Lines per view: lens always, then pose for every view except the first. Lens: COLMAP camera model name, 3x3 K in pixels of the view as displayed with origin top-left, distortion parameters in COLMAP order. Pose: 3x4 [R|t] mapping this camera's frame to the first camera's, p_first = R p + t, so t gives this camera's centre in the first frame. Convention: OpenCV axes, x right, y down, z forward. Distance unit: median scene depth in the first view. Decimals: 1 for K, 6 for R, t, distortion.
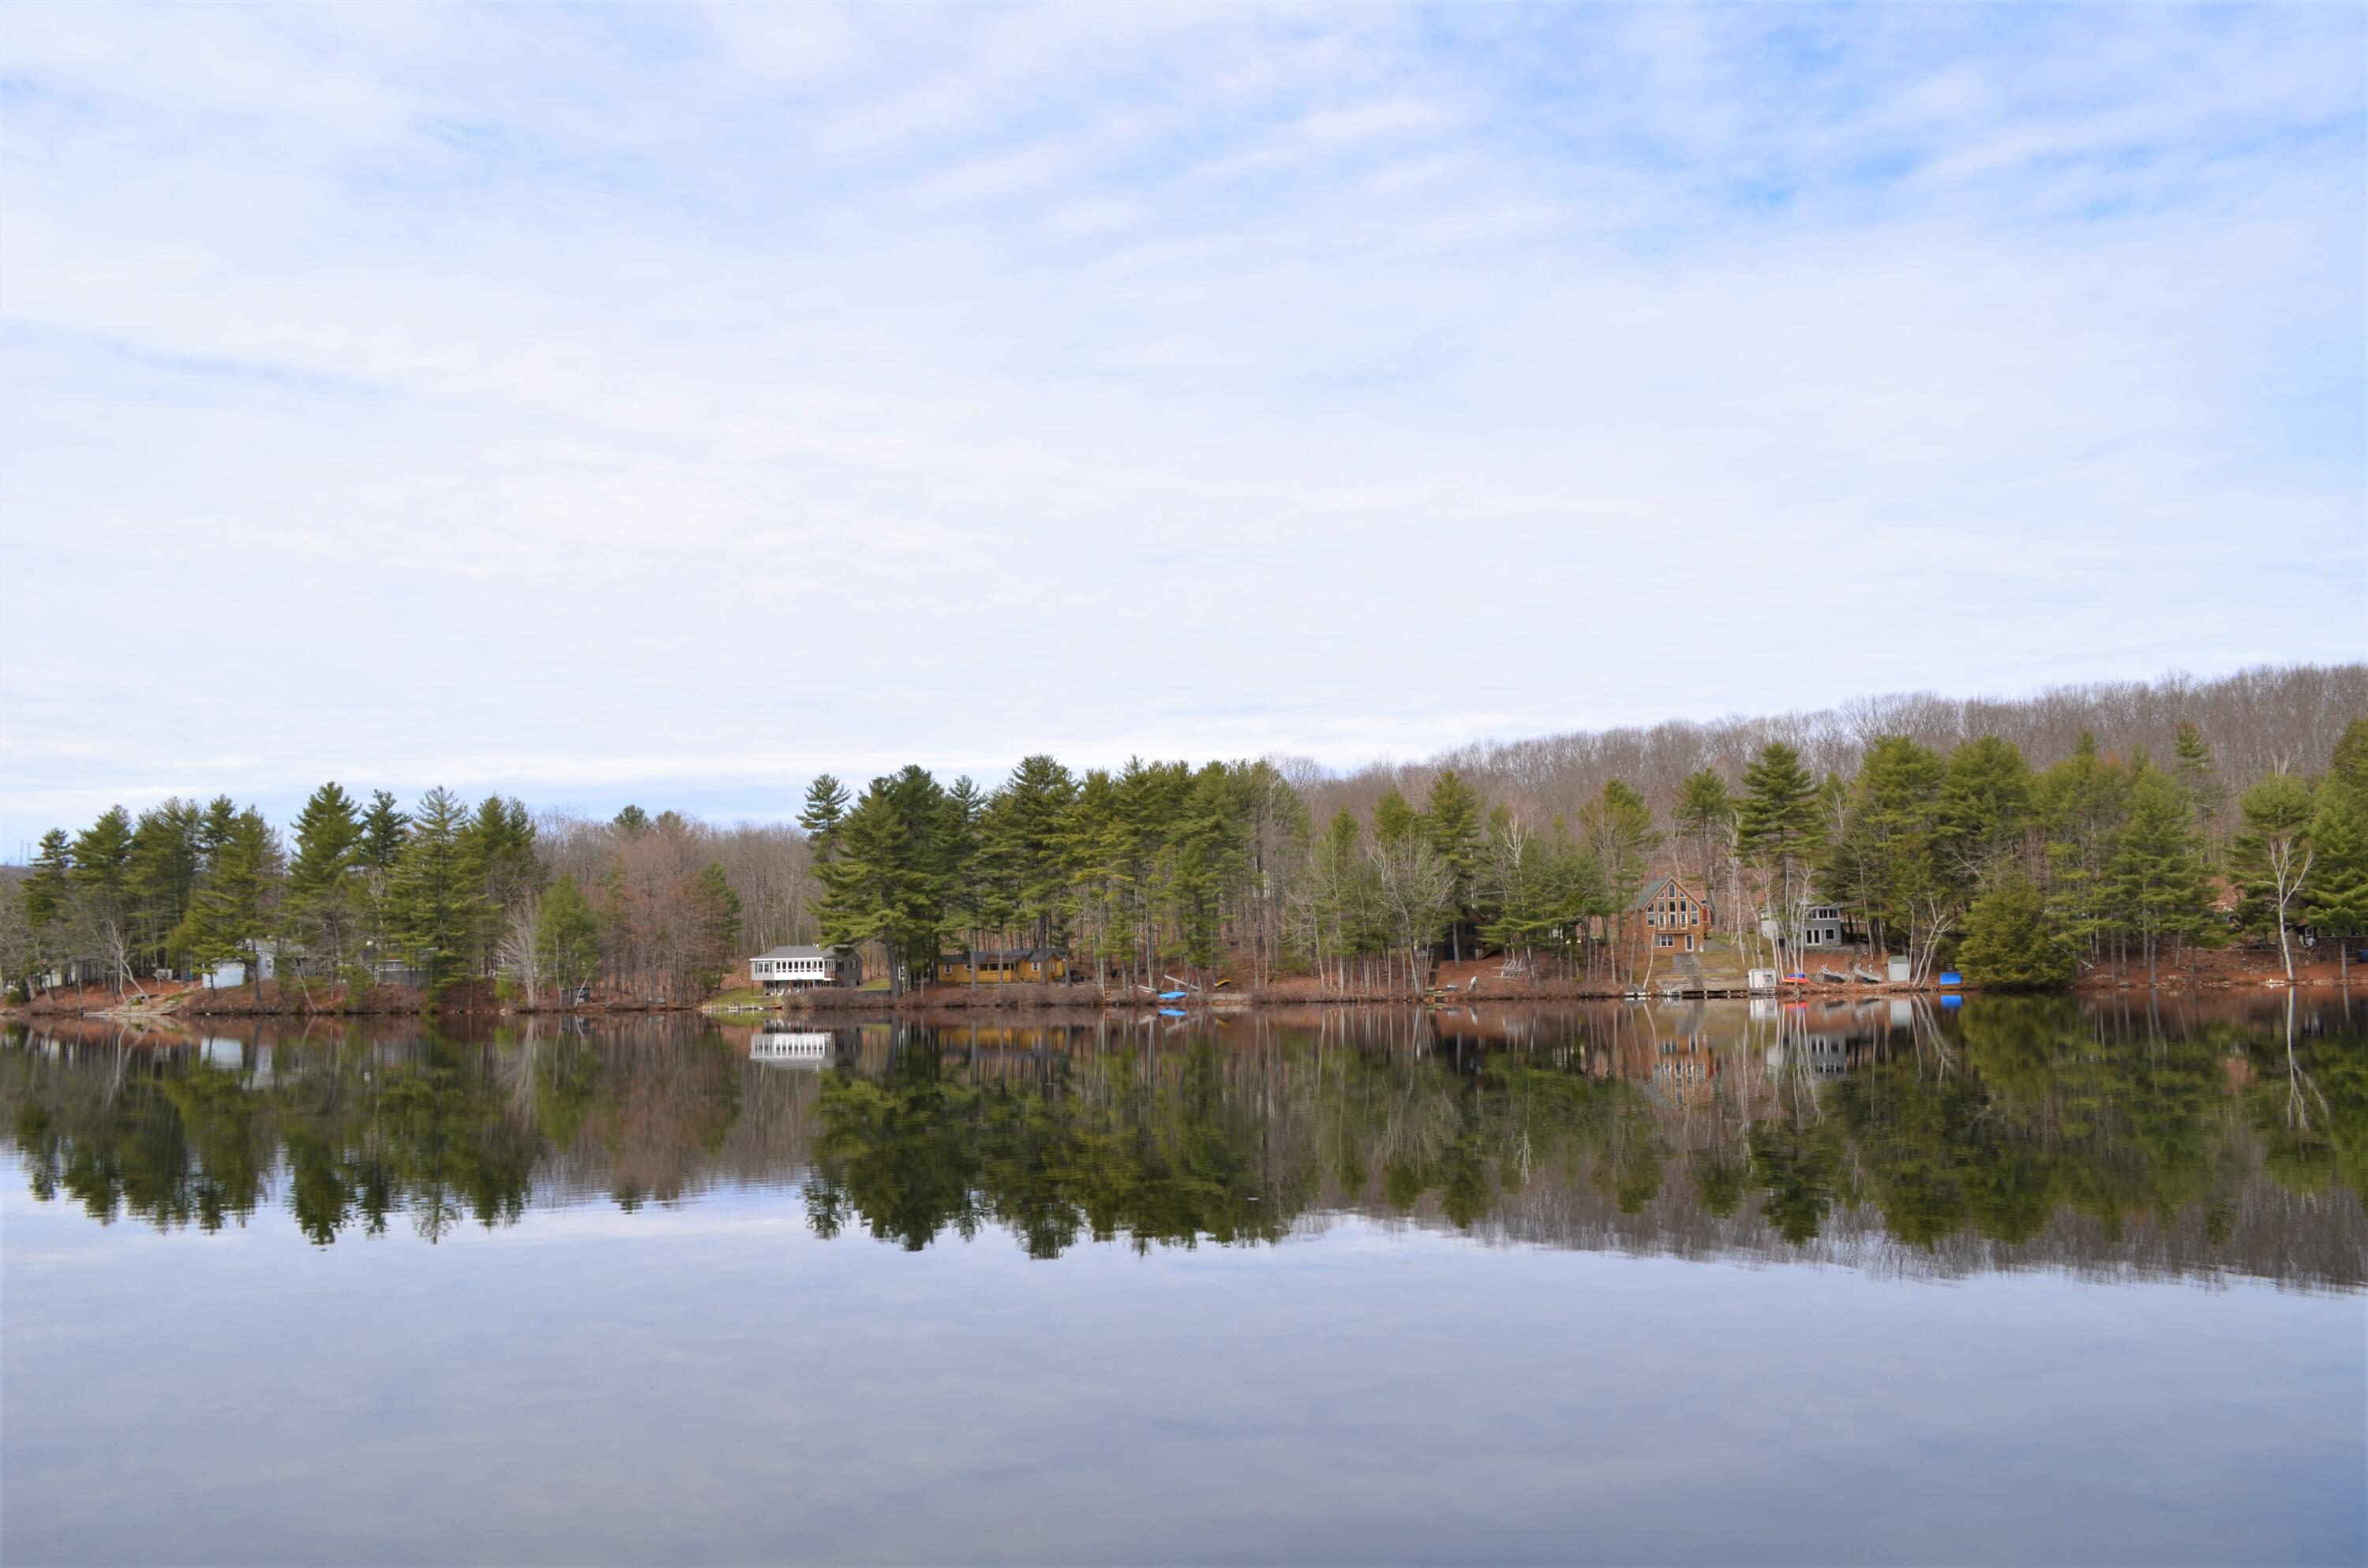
lens RADIAL K [[1866.9, 0, 1184.0], [0, 1866.9, 784.0], [0, 0, 1]] dist [-0.074860, 0.006267]
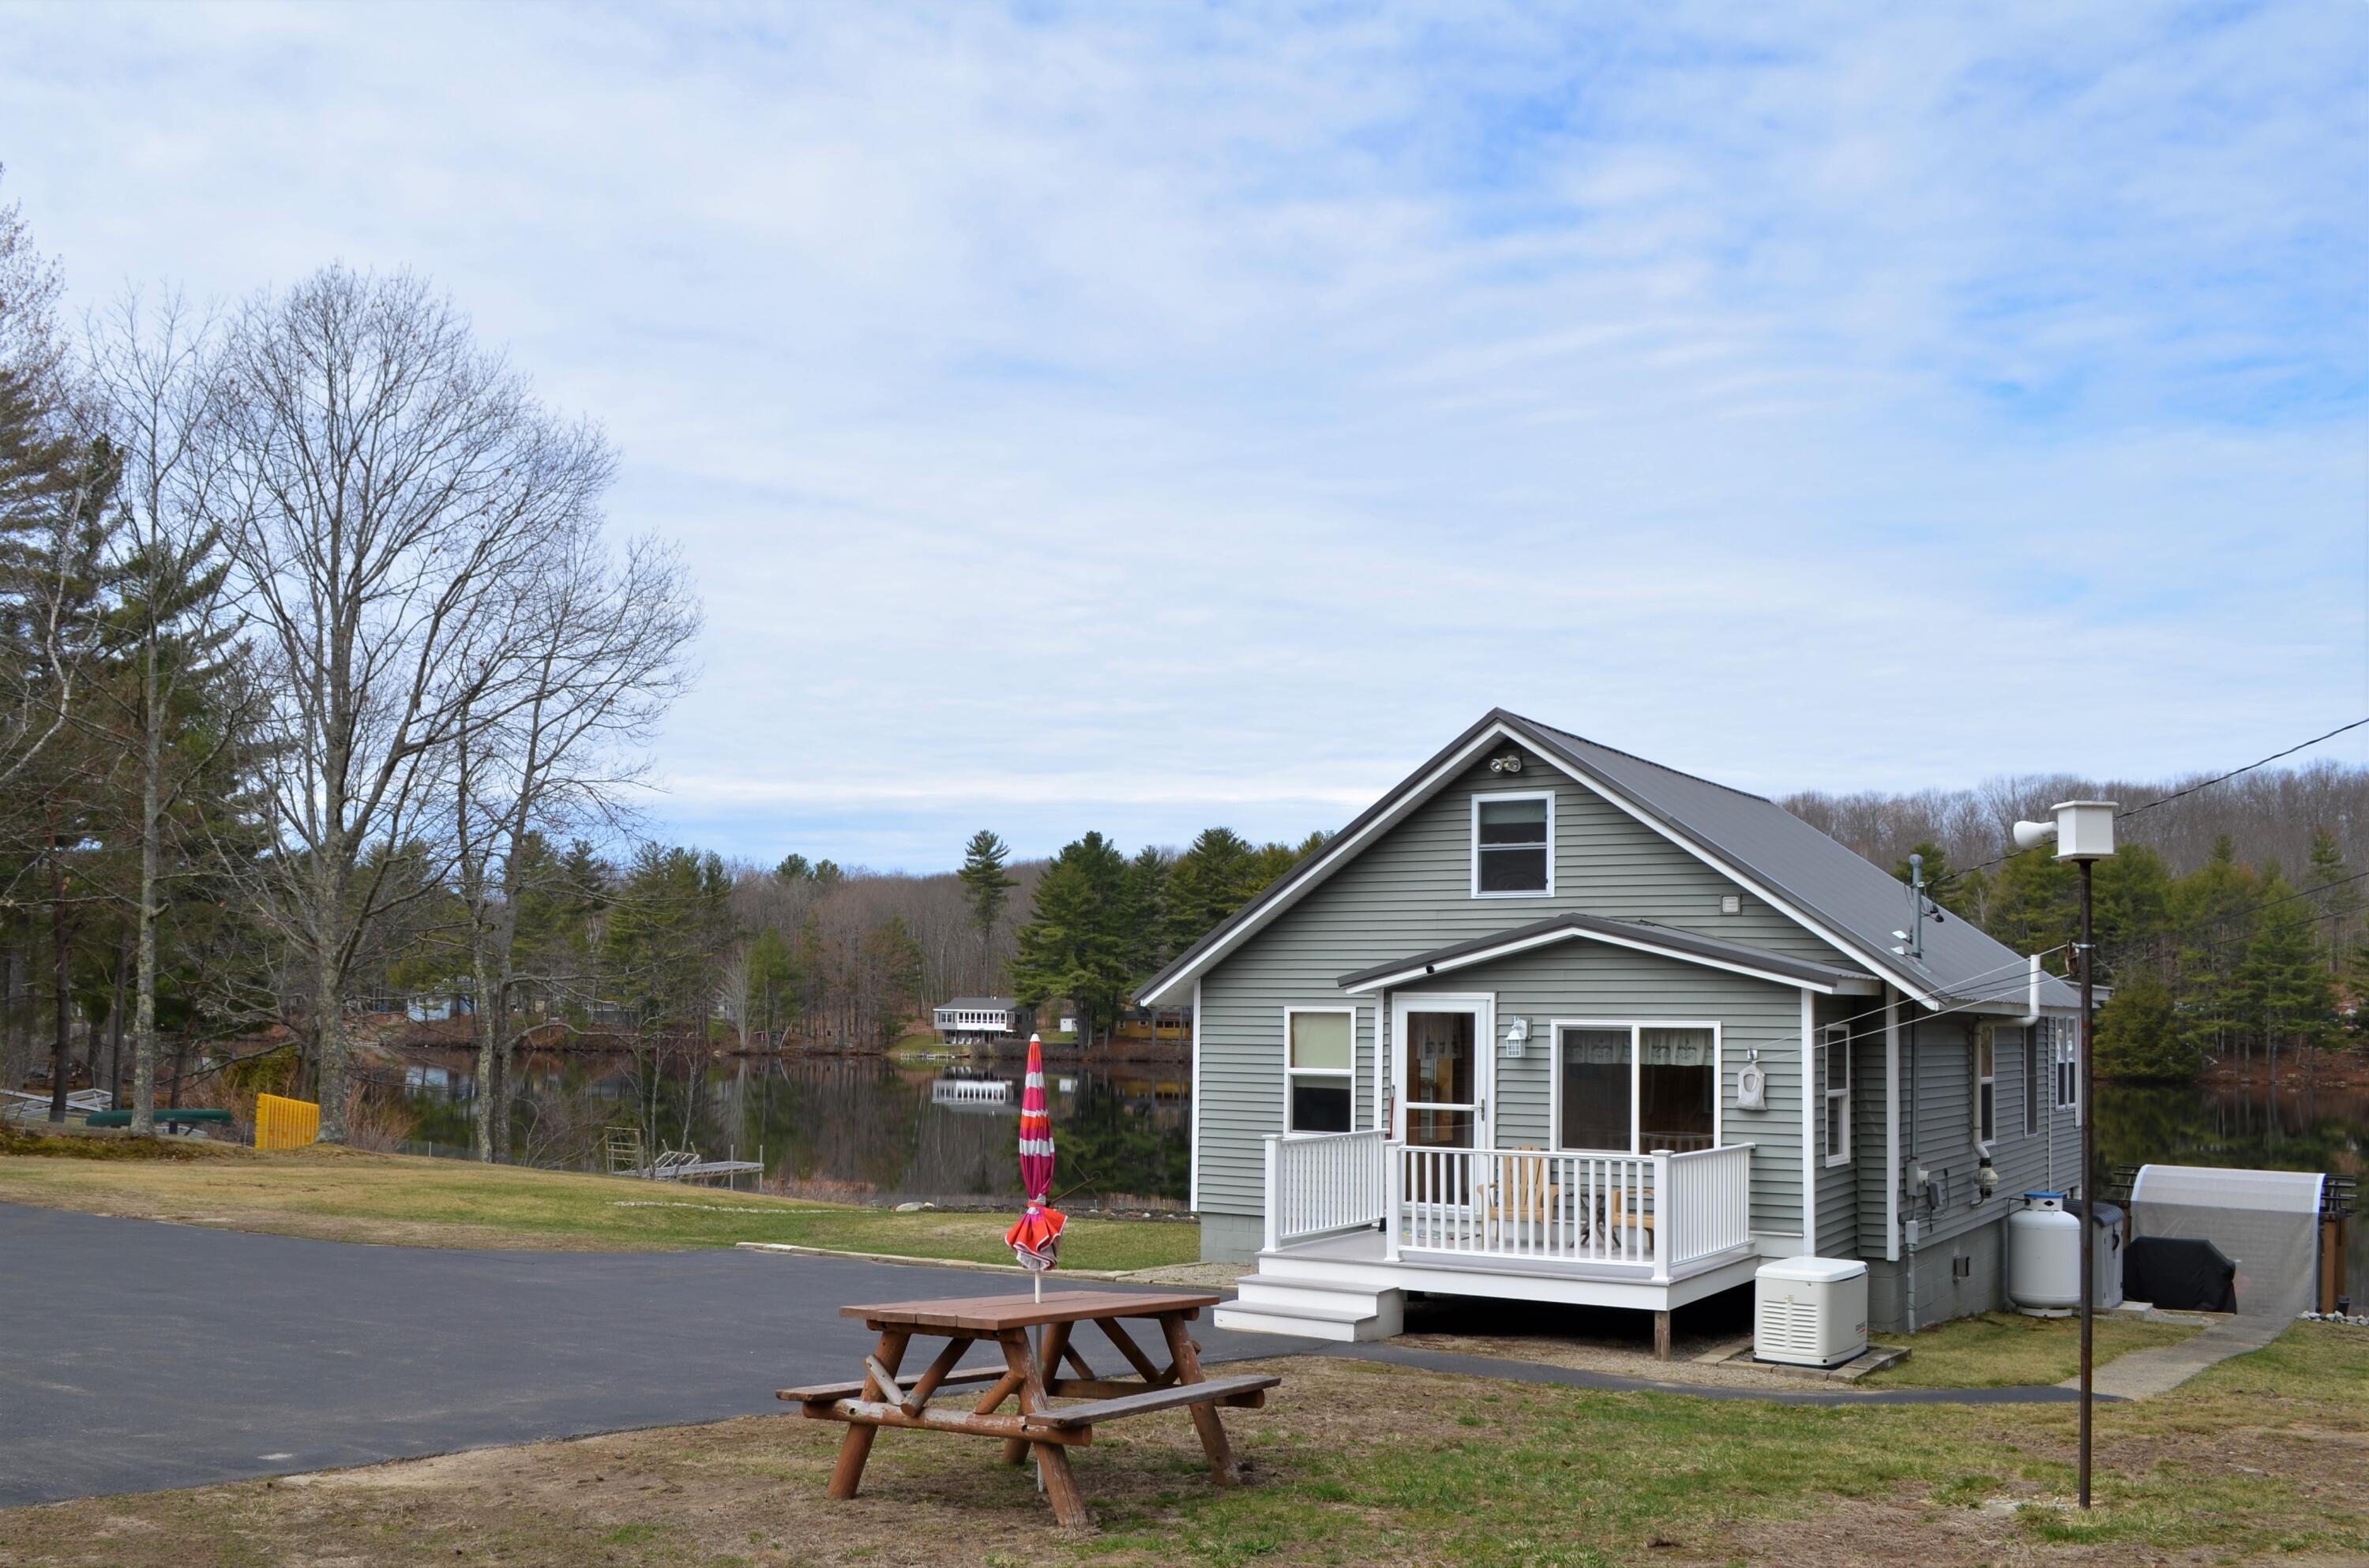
lens RADIAL K [[1929.4, 0, 1182.1], [0, 1929.4, 910.2], [0, 0, 1]] dist [-0.062127, 0.002262]
pose [[0.998458, 0.029114, -0.047274, -0.056067], [-0.026997, 0.998631, 0.044813, -0.021288], [0.048514, -0.043468, 0.997876, -0.124446]]
